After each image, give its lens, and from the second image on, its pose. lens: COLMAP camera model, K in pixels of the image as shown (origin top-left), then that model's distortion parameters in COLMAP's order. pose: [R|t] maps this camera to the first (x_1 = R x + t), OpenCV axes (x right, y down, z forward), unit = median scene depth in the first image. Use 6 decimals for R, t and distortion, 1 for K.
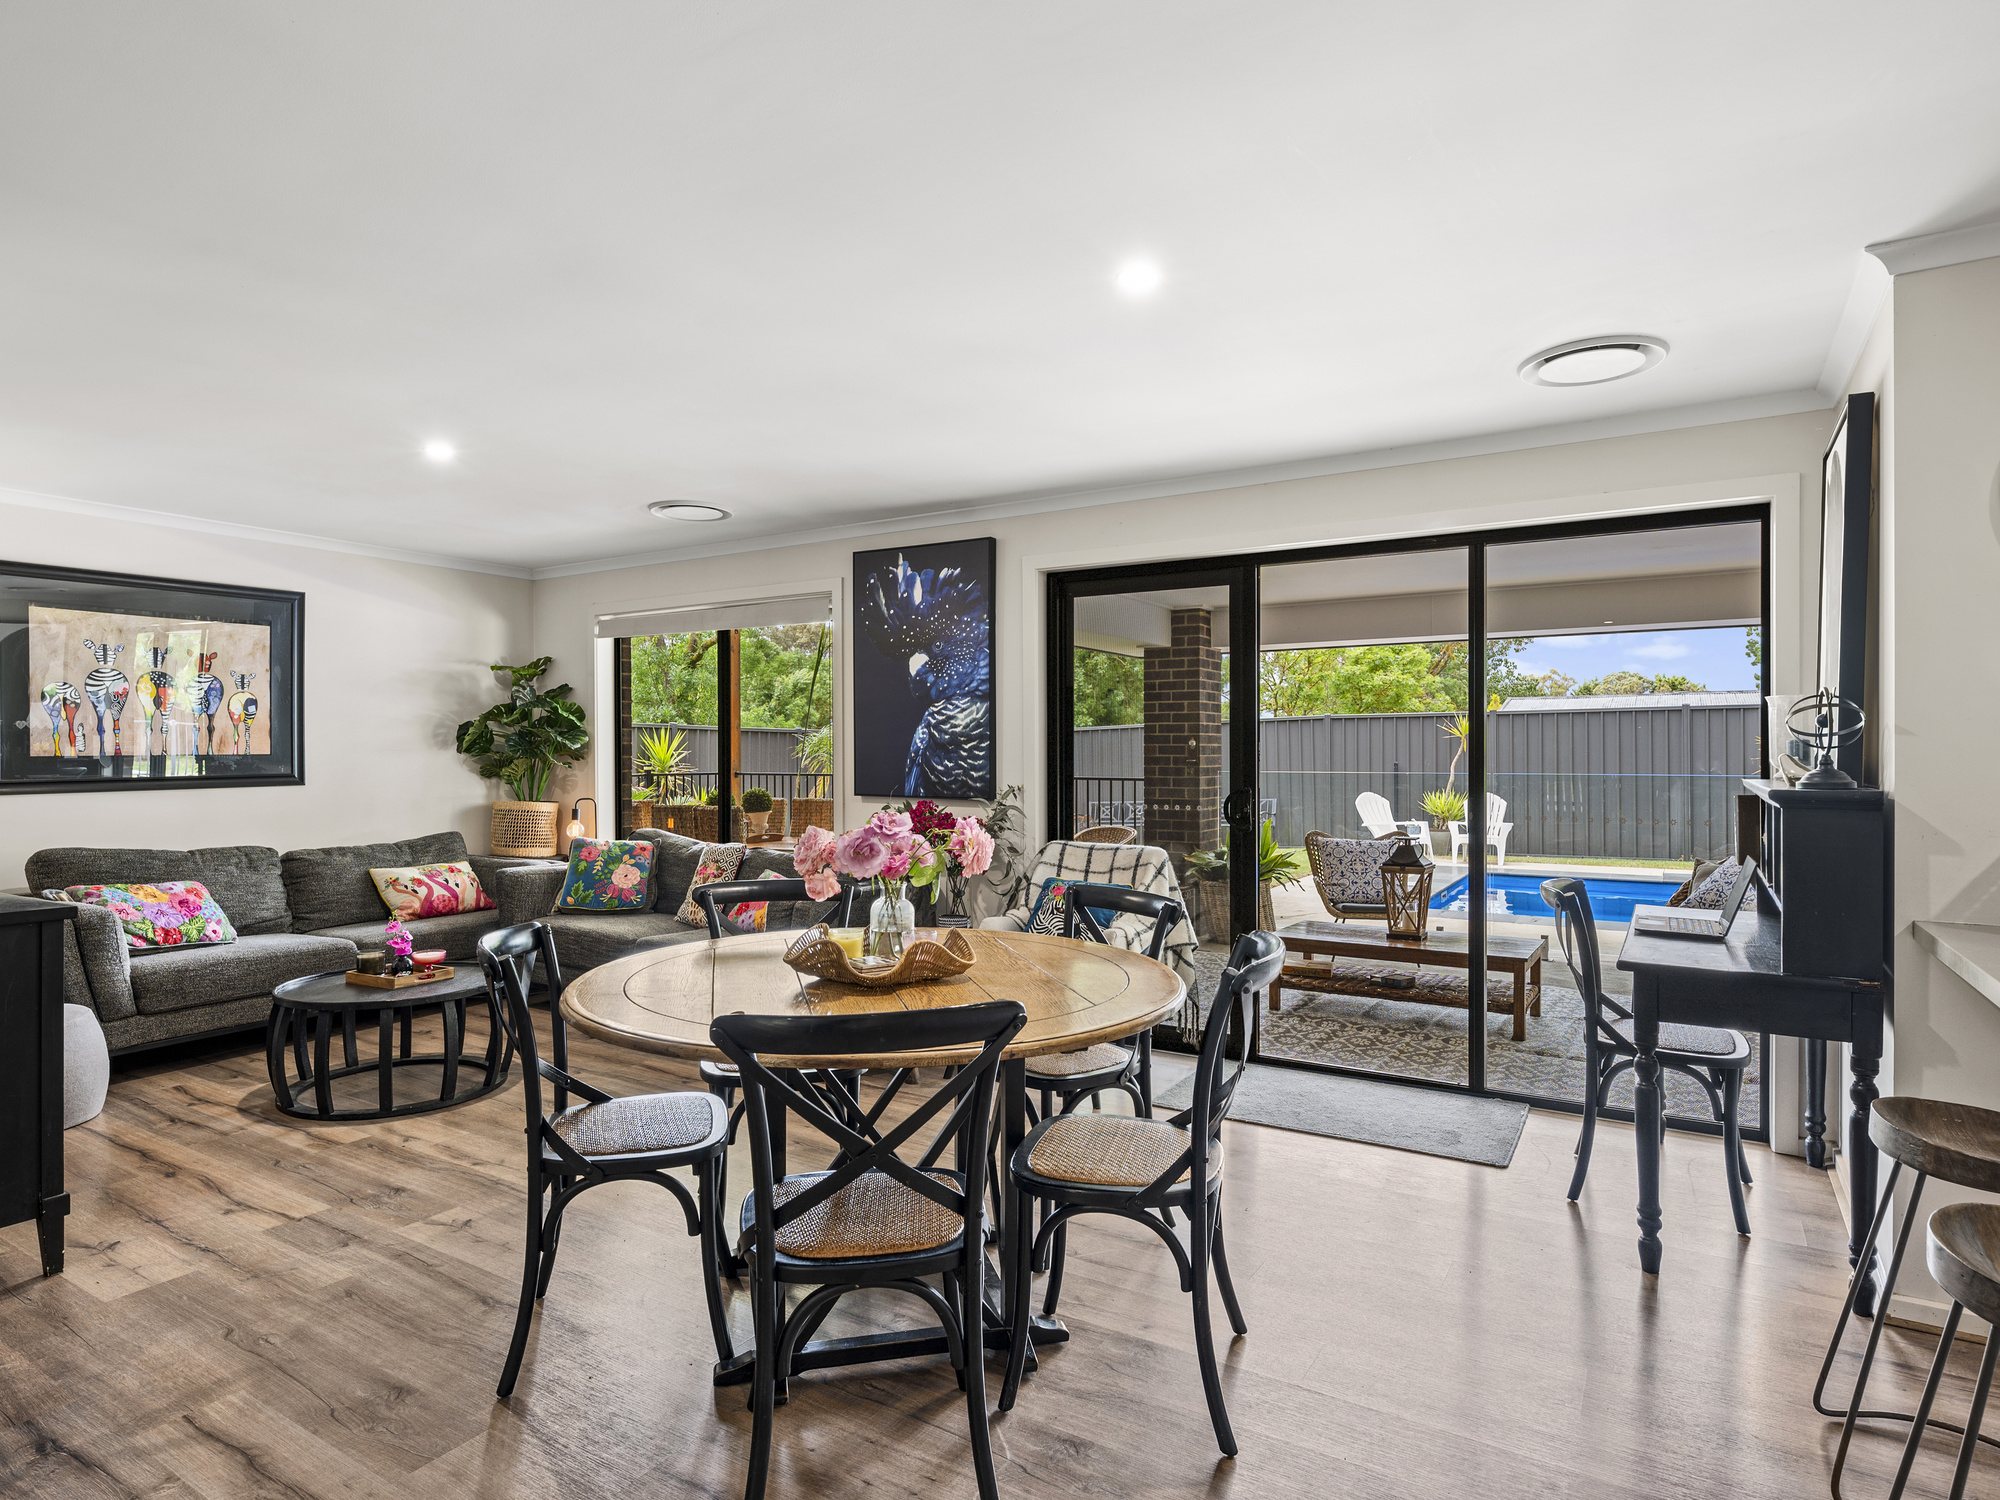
lens RADIAL K [[1097.0, 0, 1002.9], [0, 1097.0, 751.3], [0, 0, 1]] dist [-0.005232, -0.000292]
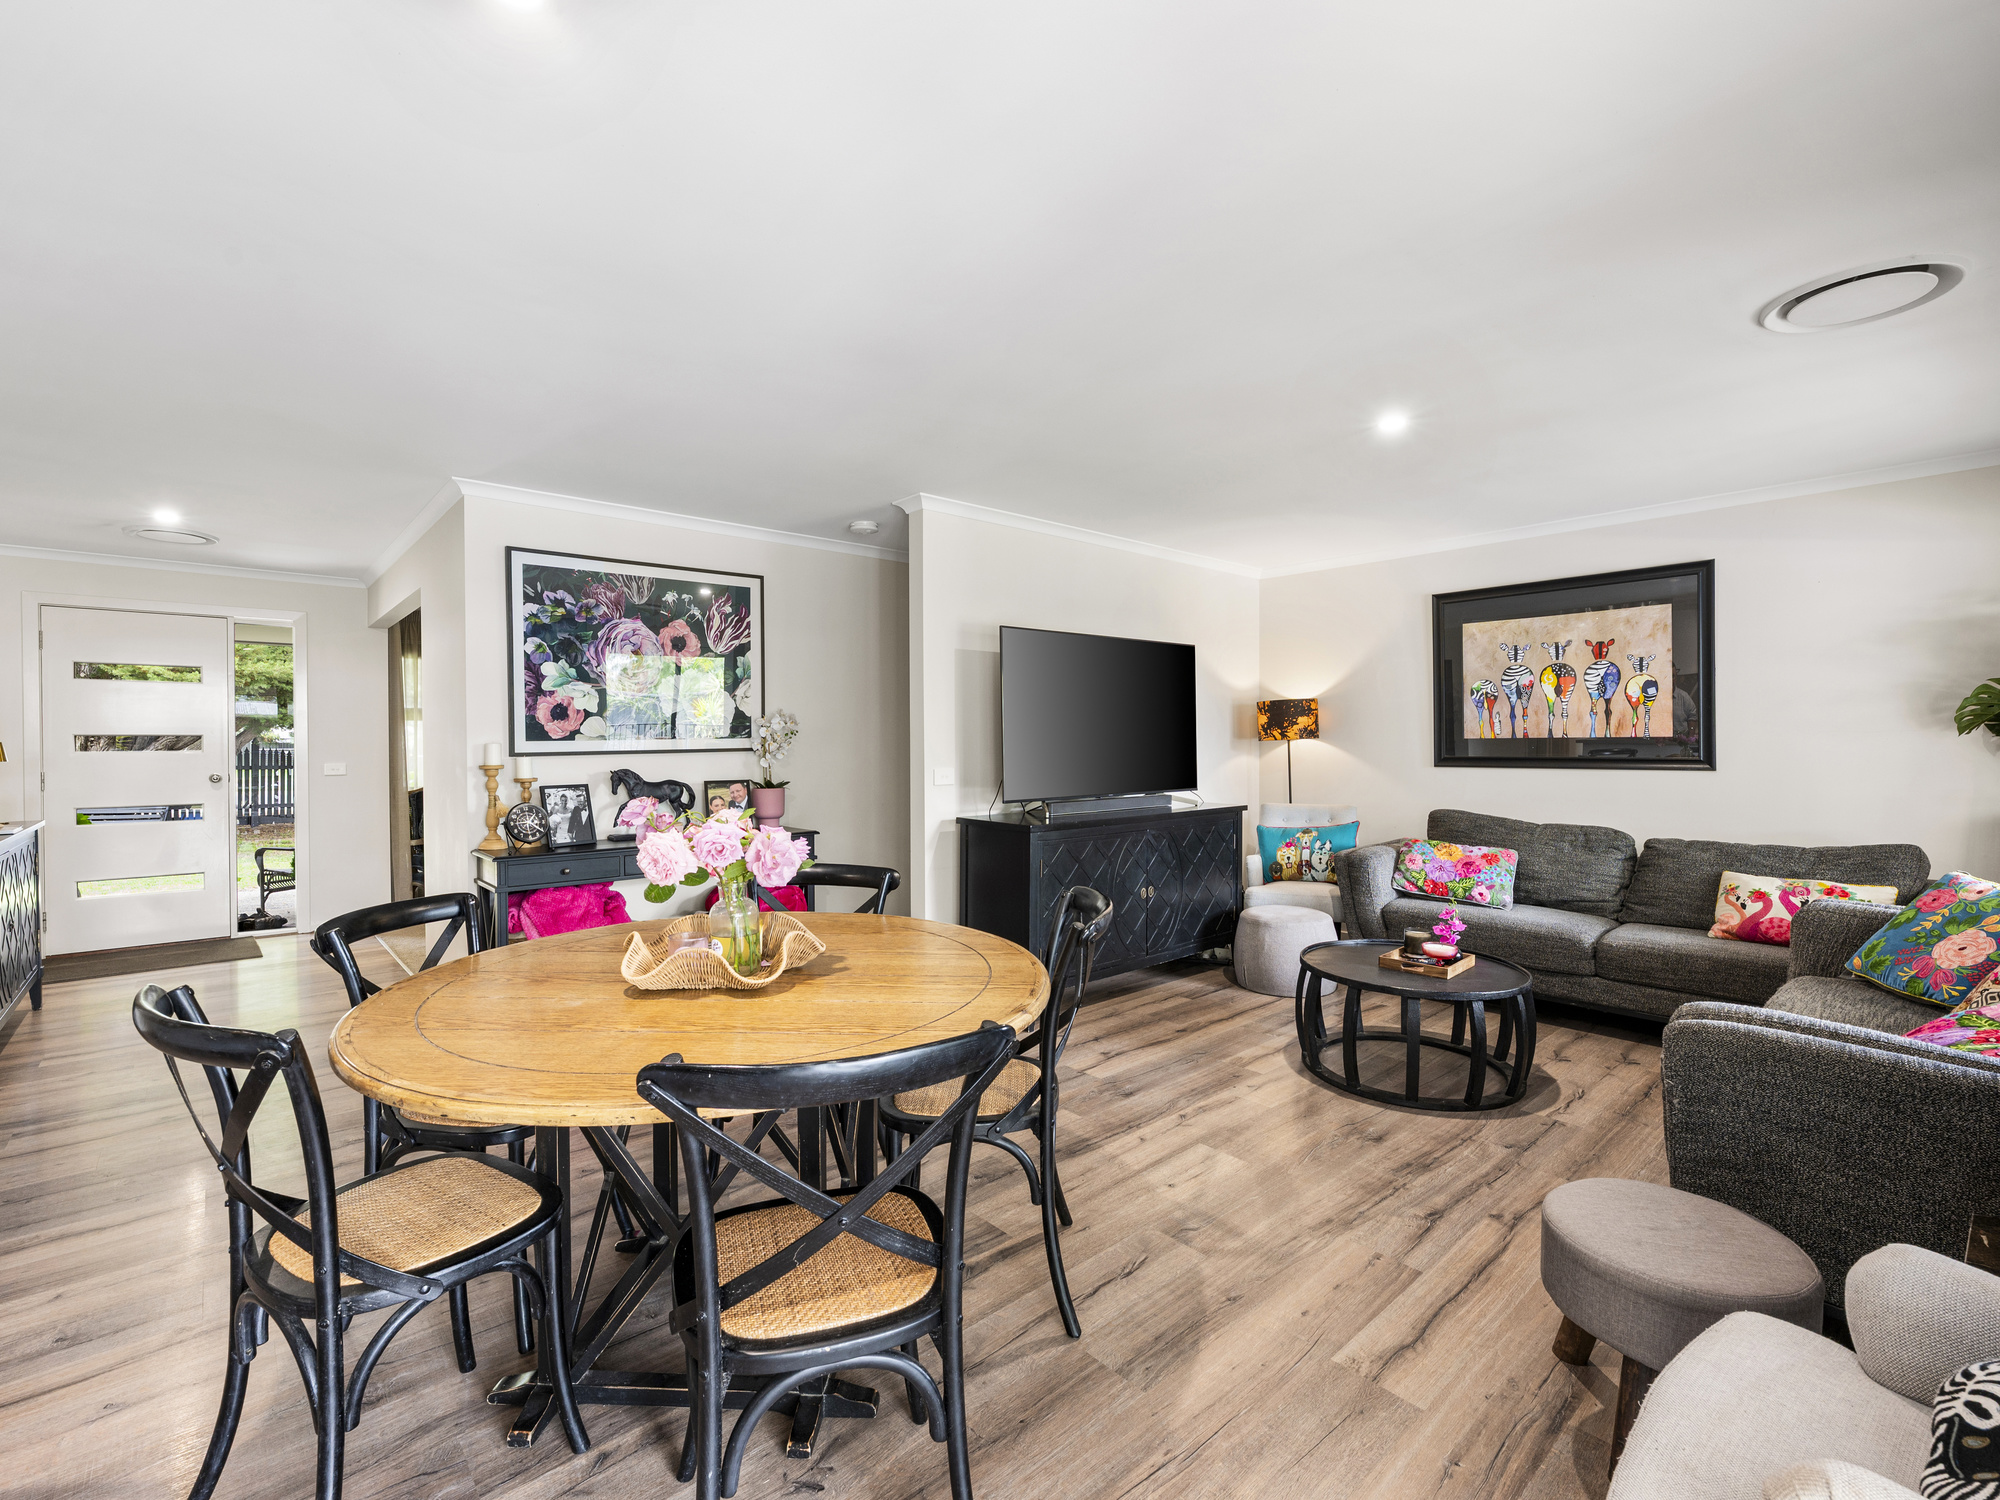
lens RADIAL K [[886.4, 0, 1003.9], [0, 886.4, 748.6], [0, 0, 1]] dist [0.003927, 0.000352]
pose [[-0.287685, 0.014171, -0.957620, 0.261146], [0.007769, 0.999892, 0.012462, -0.000924], [0.957694, -0.003854, -0.287764, 0.693788]]
